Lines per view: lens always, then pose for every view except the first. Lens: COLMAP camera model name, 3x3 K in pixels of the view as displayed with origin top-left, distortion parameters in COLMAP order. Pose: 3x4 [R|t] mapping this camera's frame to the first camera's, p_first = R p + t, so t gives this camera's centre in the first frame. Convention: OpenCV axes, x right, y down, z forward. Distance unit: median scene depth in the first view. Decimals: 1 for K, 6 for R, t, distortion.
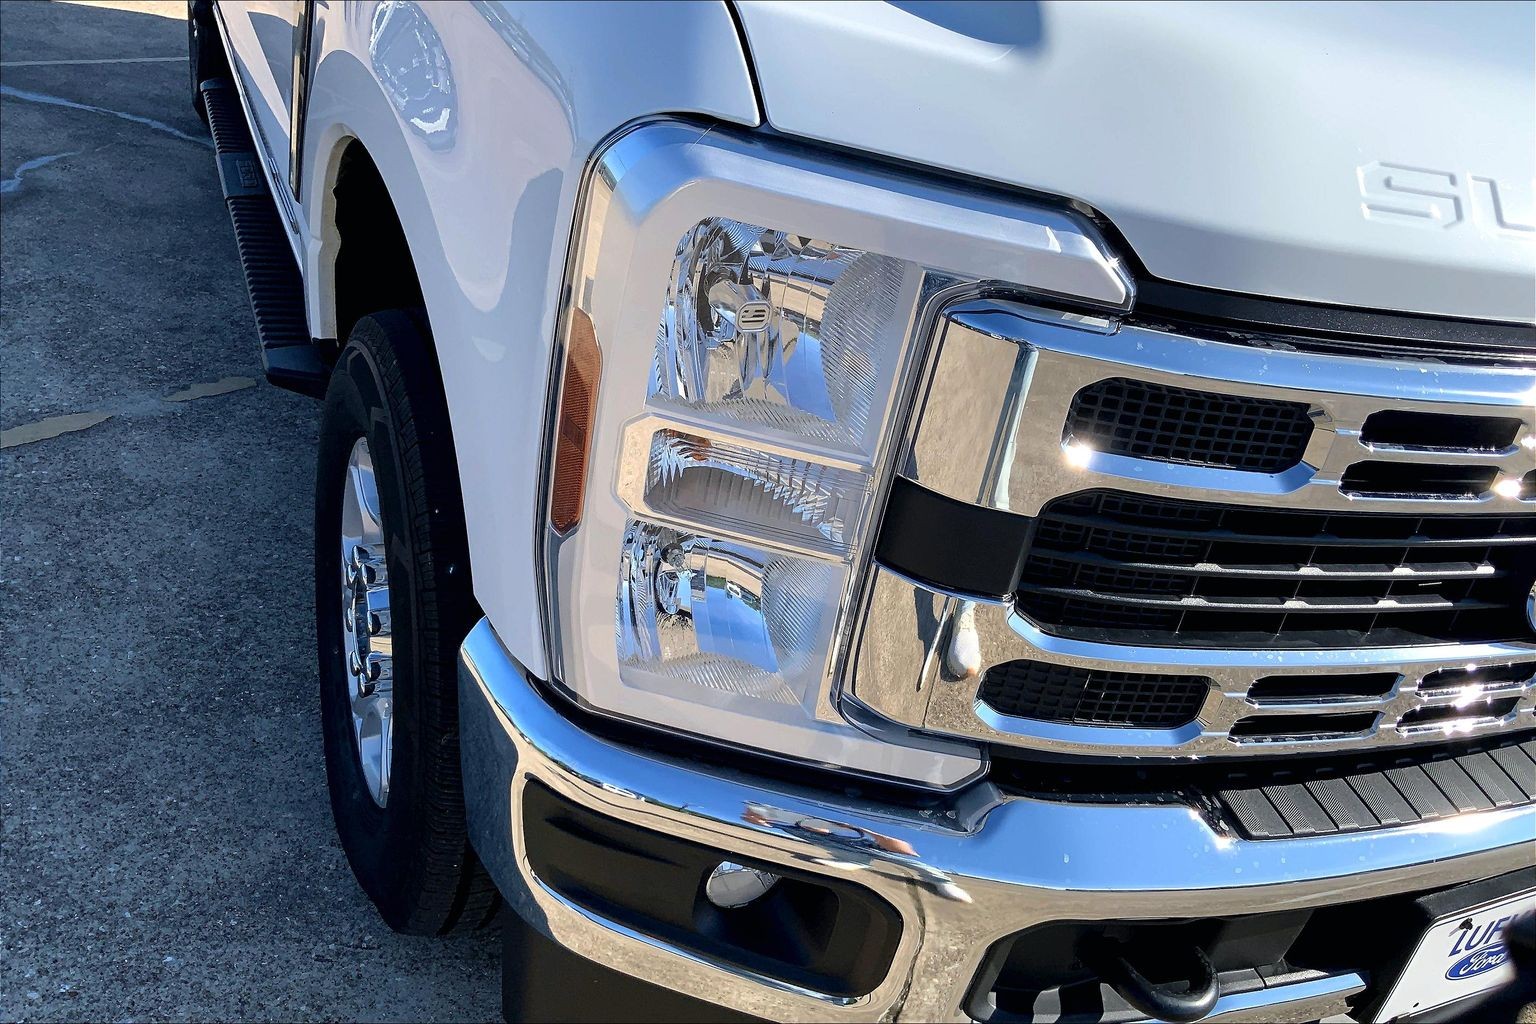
lens RADIAL K [[1280.0, 0, 736.3], [0, 1280.0, 514.2], [0, 0, 1]] dist [0.061306, -0.161240]
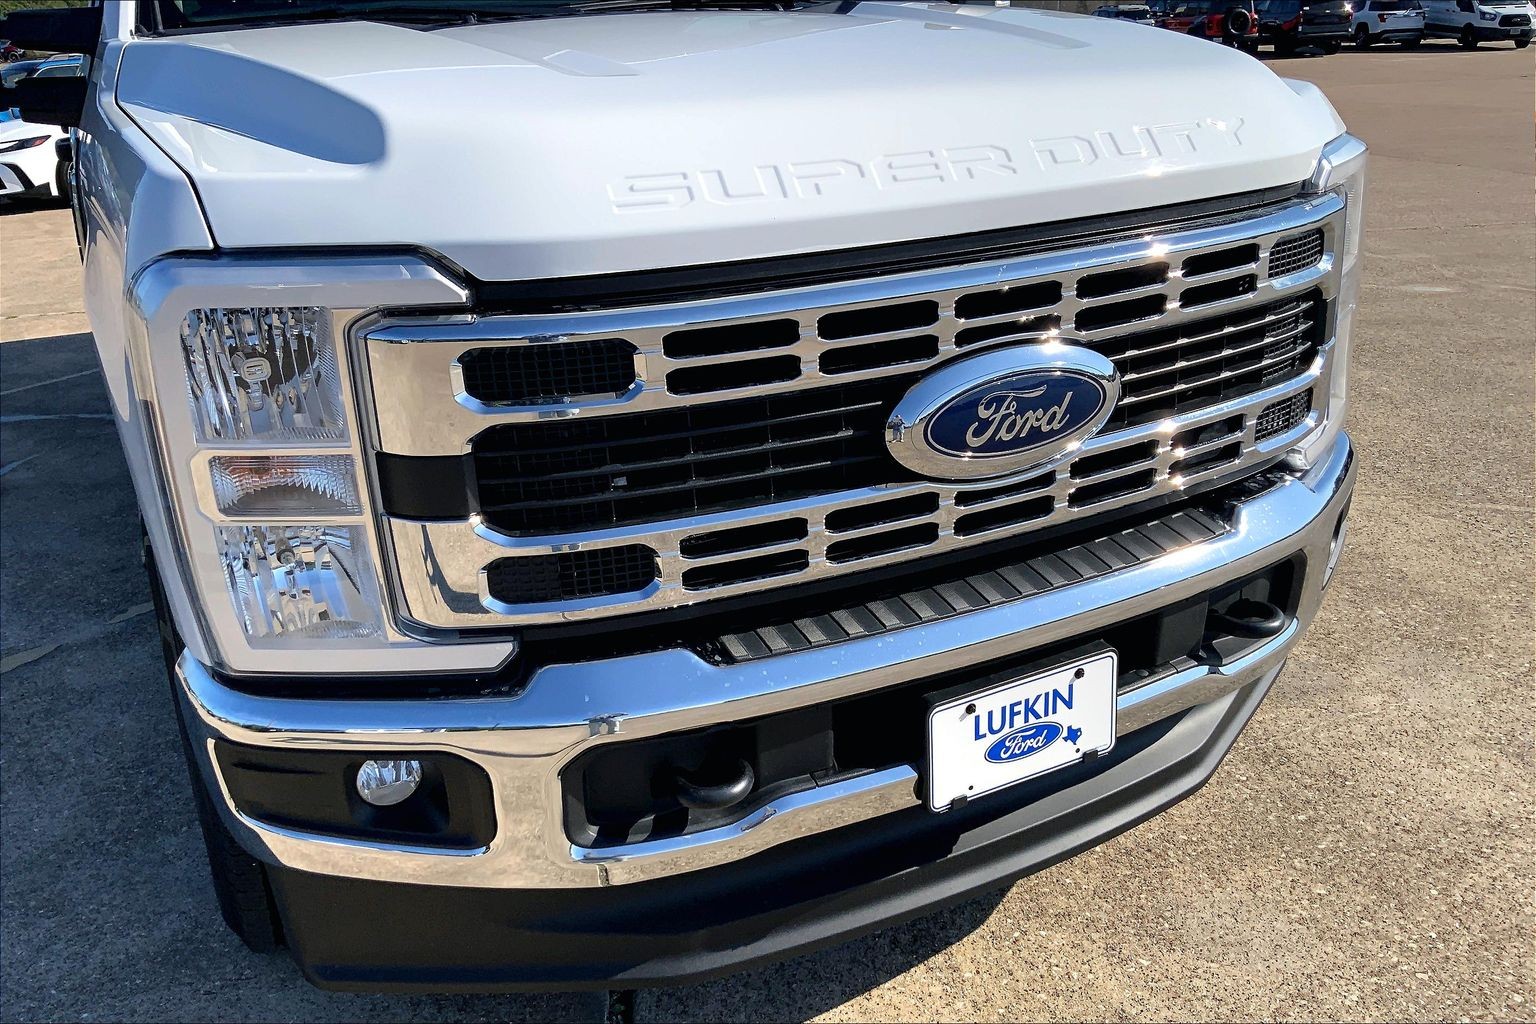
lens RADIAL K [[1269.4, 0, 768.0], [0, 1269.4, 512.0], [0, 0, 1]] dist [0.009790, -0.056986]
pose [[0.973321, -0.229119, -0.012272, 0.412991], [0.225226, 0.964257, -0.139574, 0.249435], [0.043812, 0.133086, 0.990136, -0.302575]]
